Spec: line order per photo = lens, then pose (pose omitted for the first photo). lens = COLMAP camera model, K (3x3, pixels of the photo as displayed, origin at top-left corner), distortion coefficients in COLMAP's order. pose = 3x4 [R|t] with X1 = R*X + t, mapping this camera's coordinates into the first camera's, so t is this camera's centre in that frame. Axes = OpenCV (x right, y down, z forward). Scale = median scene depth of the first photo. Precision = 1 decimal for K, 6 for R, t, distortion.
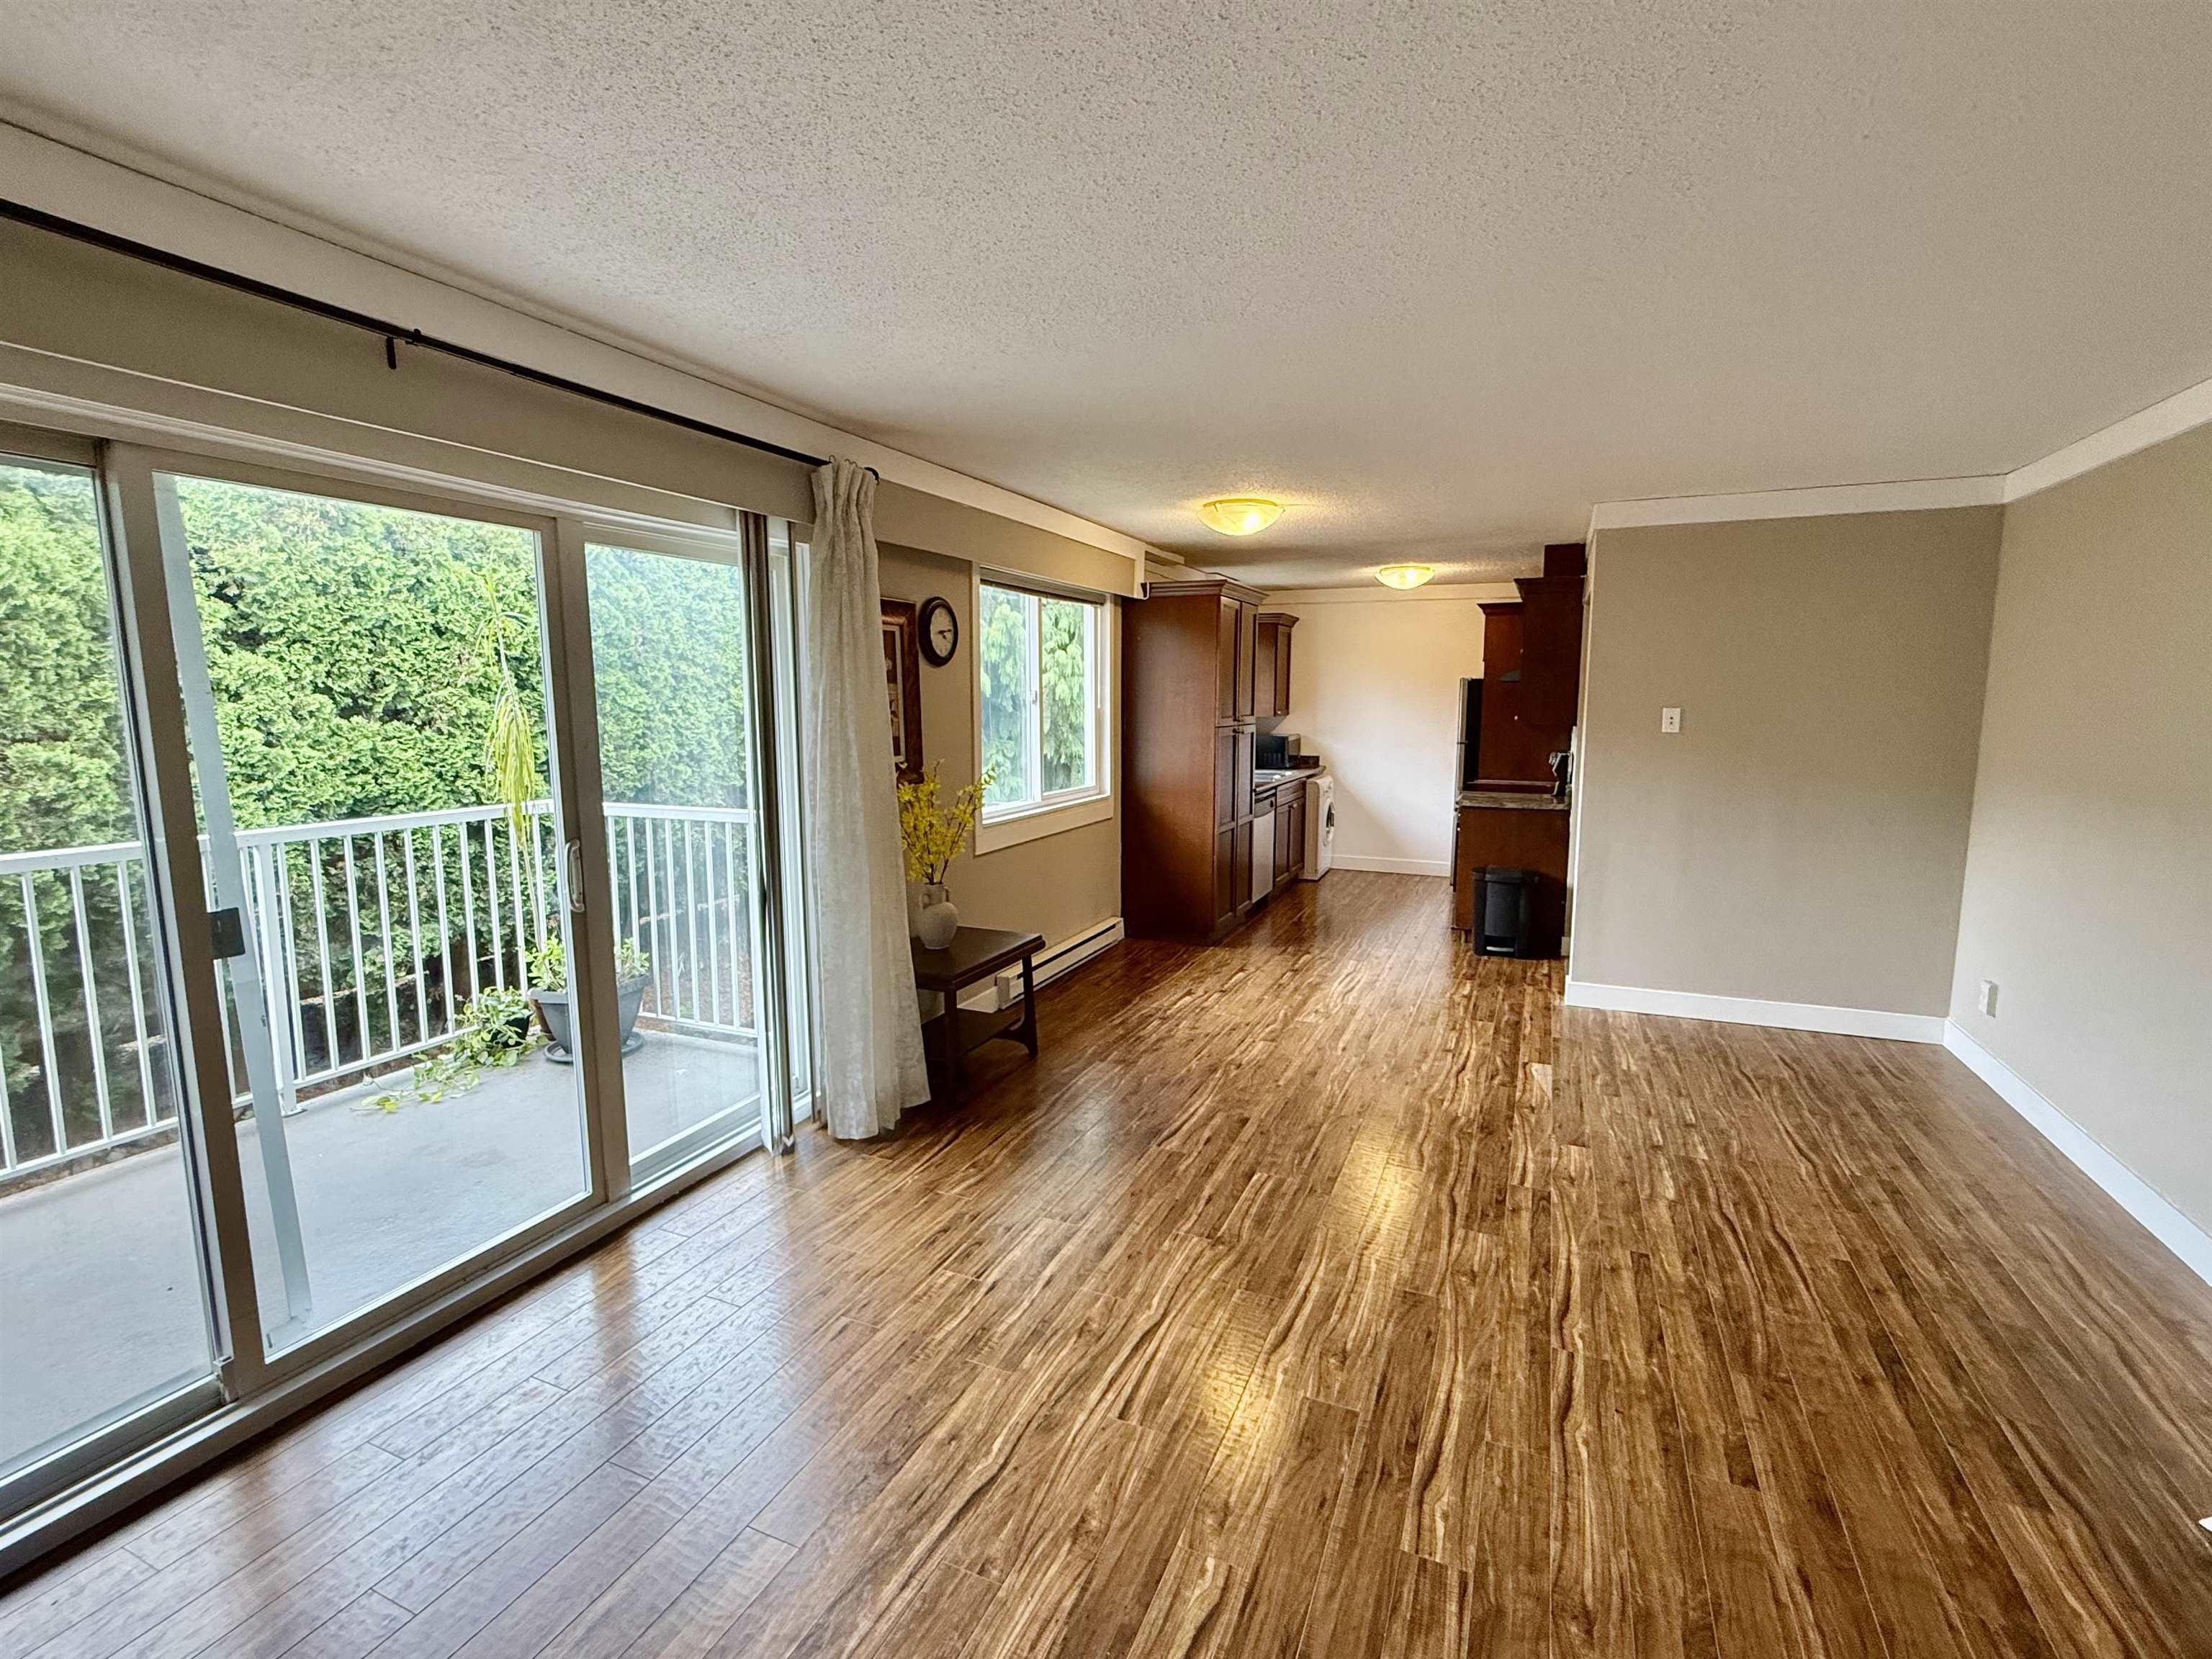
lens RADIAL K [[1013.5, 0, 1105.1], [0, 1013.5, 822.9], [0, 0, 1]] dist [0.000181, 0.000416]
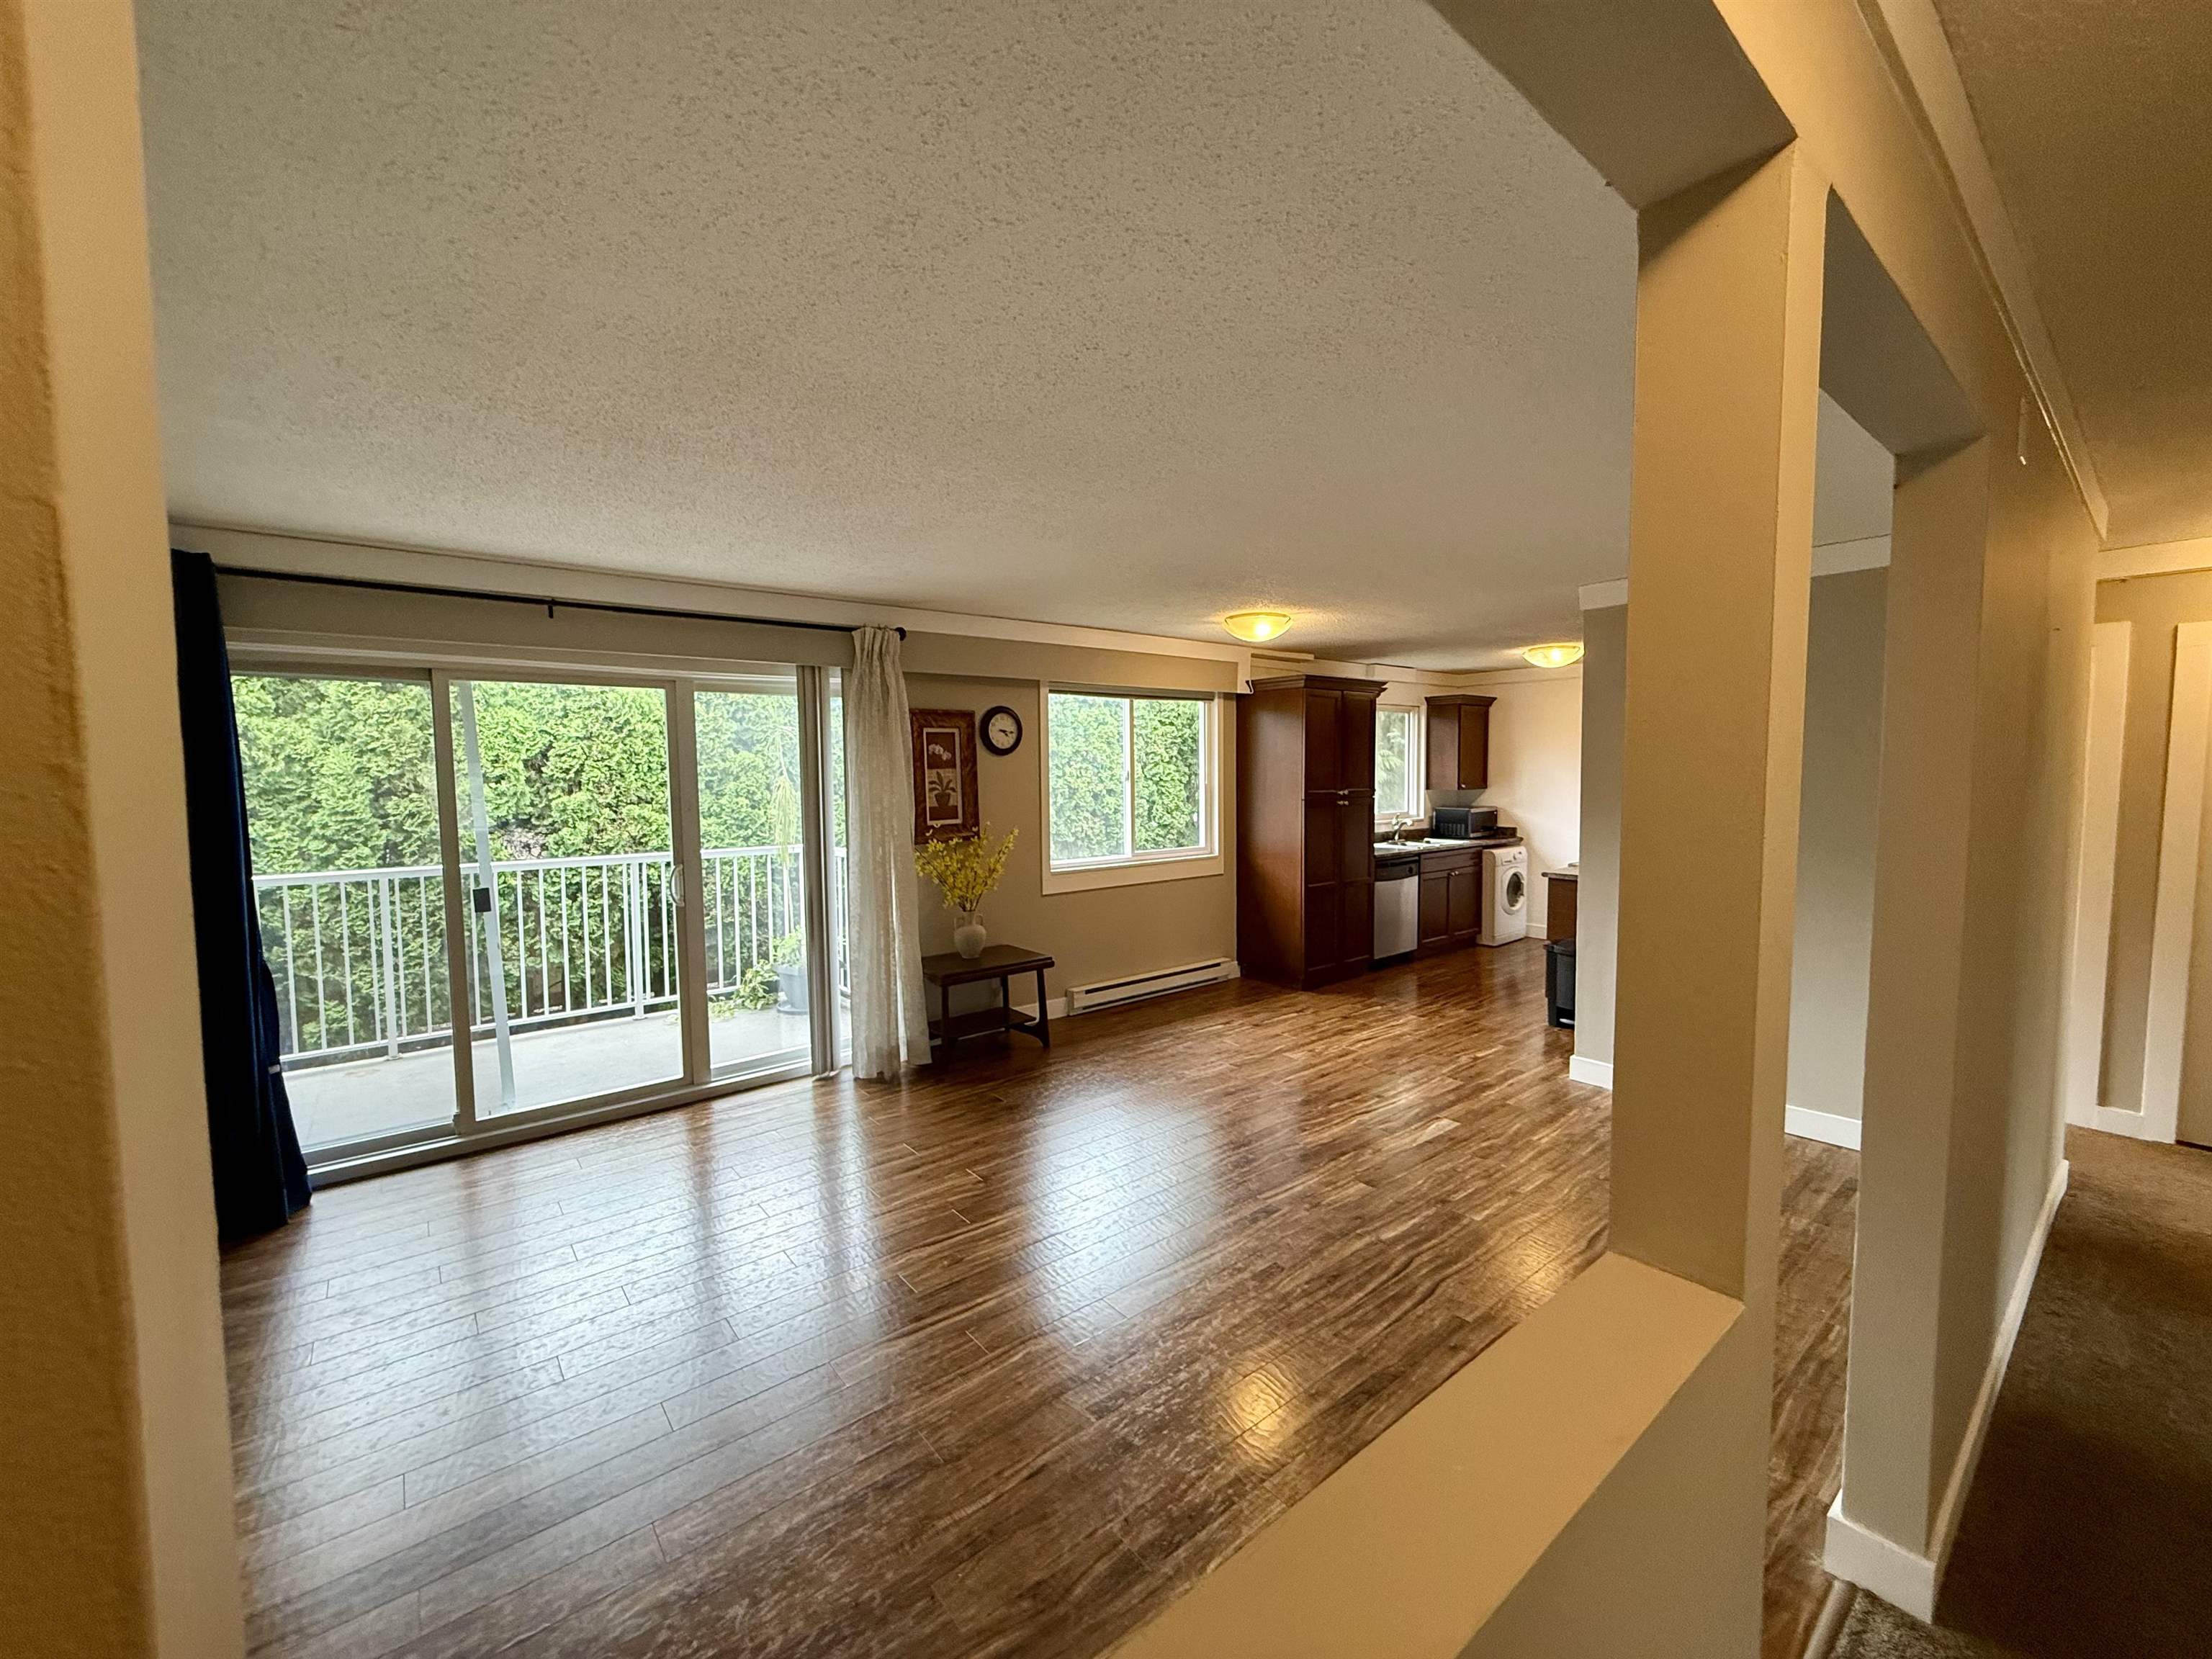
lens RADIAL K [[882.6, 0, 1100.8], [0, 882.6, 824.5], [0, 0, 1]] dist [-0.001052, 0.000551]
pose [[0.886943, 0.018496, -0.461508, 0.549150], [-0.047745, 0.997517, -0.051779, -0.004494], [0.459404, 0.067960, 0.885624, 0.000702]]
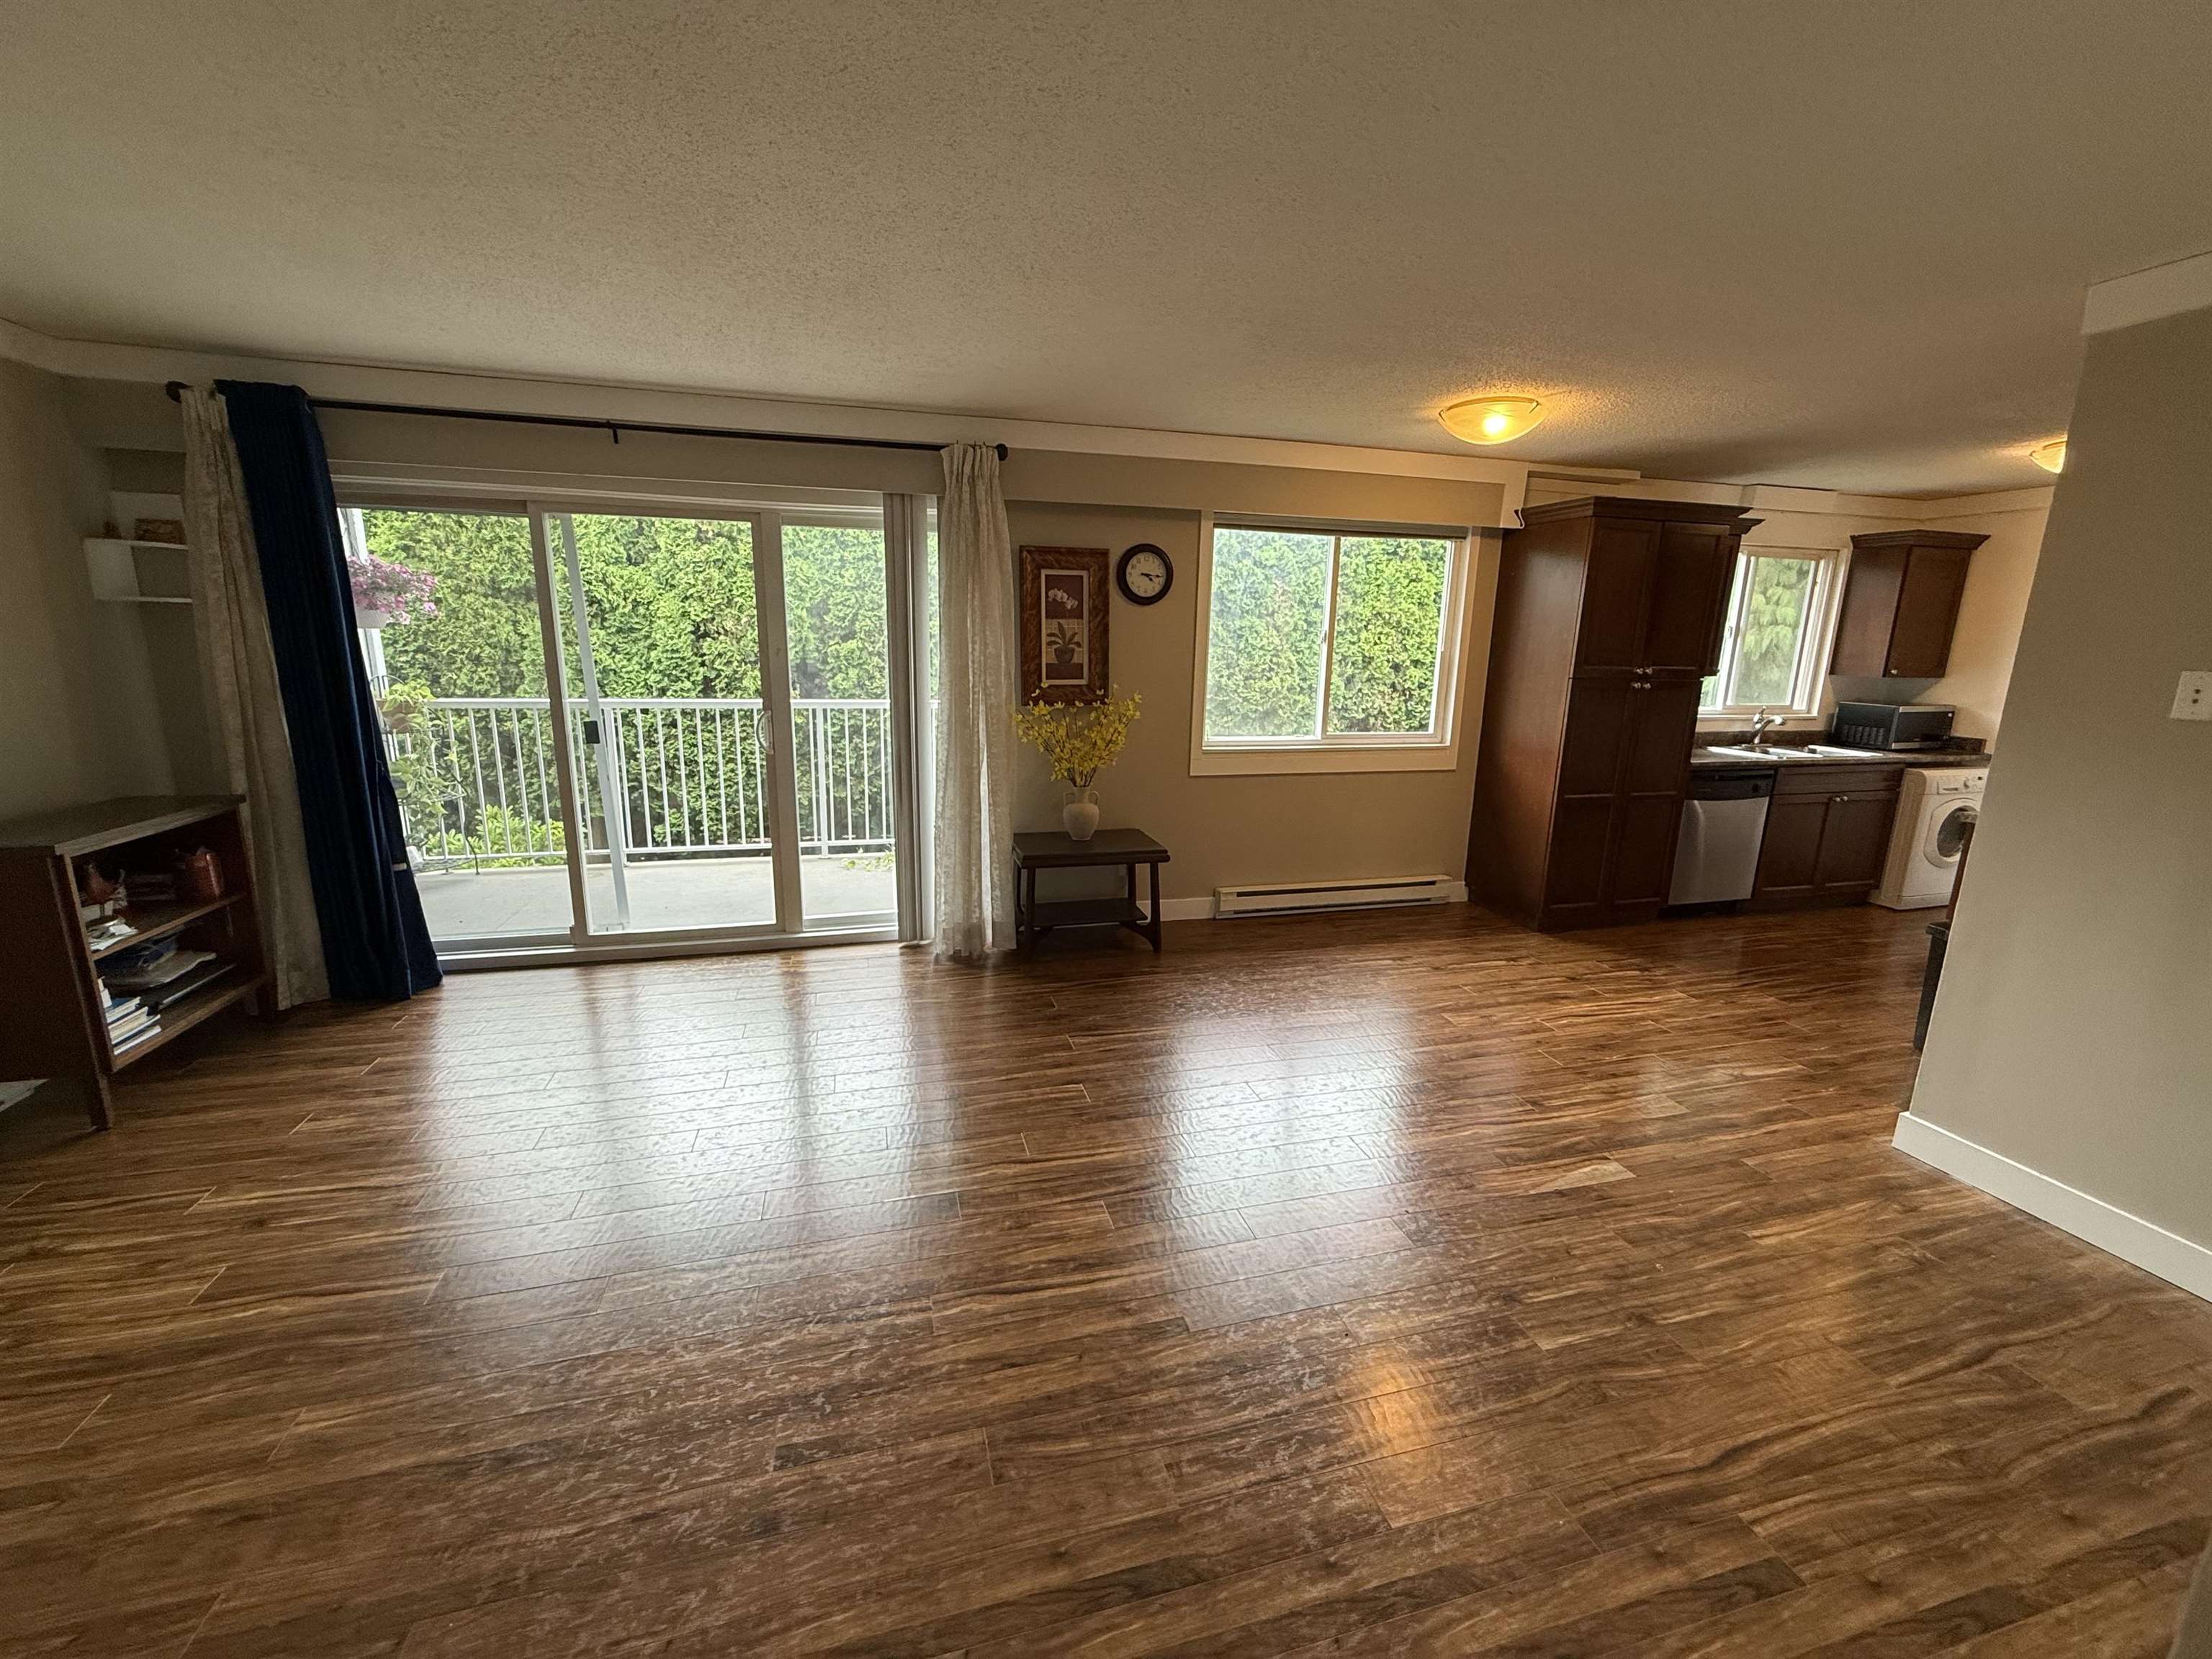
lens RADIAL K [[882.6, 0, 1100.3], [0, 882.6, 826.9], [0, 0, 1]] dist [-0.001052, 0.000551]
pose [[0.626504, 0.177898, -0.758845, 0.655297], [-0.118382, 0.984027, 0.132952, -0.035658], [0.770376, 0.006538, 0.637557, 0.343560]]
